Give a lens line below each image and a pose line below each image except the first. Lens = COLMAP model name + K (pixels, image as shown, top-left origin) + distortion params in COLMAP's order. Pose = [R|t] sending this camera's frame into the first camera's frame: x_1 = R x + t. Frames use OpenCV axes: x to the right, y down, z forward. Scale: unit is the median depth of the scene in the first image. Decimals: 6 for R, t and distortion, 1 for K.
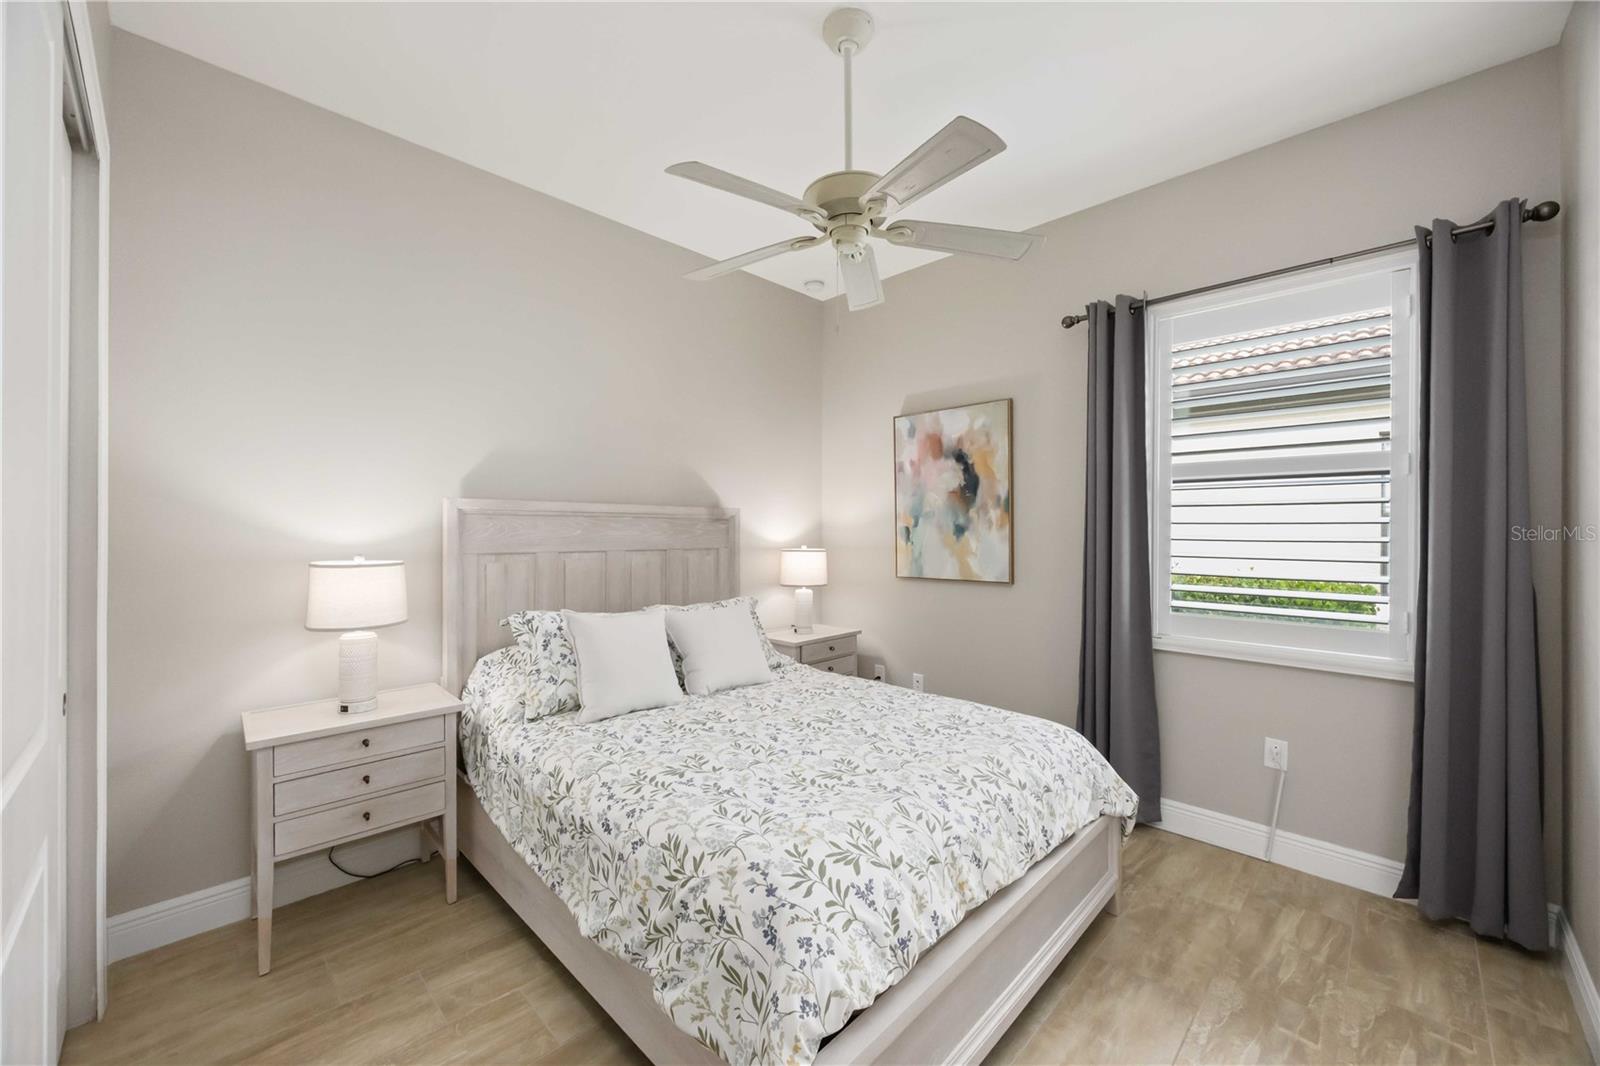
lens RADIAL K [[627.3, 0, 800.0], [0, 627.3, 533.0], [0, 0, 1]] dist [-0.005356, 0.000088]
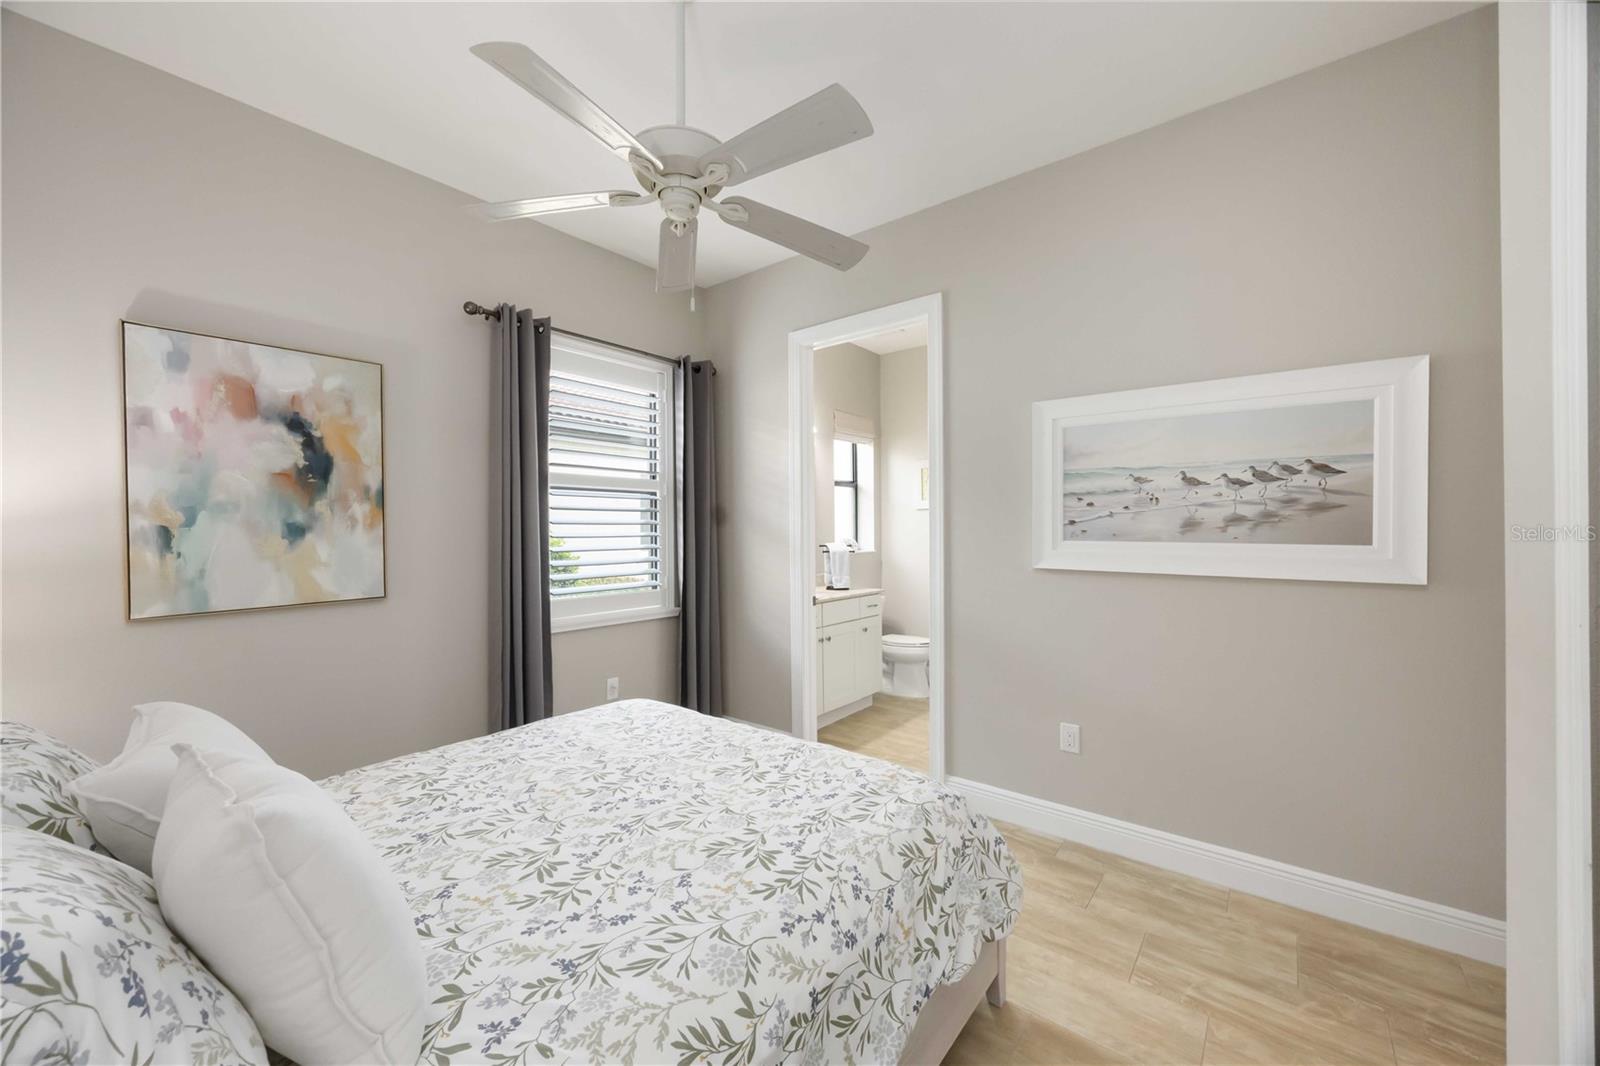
lens RADIAL K [[617.2, 0, 793.3], [0, 617.2, 535.0], [0, 0, 1]] dist [0.000181, 0.000165]
pose [[-0.108085, -0.011627, 0.994074, -0.490318], [0.012123, 0.999842, 0.013013, -0.002721], [-0.994068, 0.013457, -0.107927, 0.556691]]
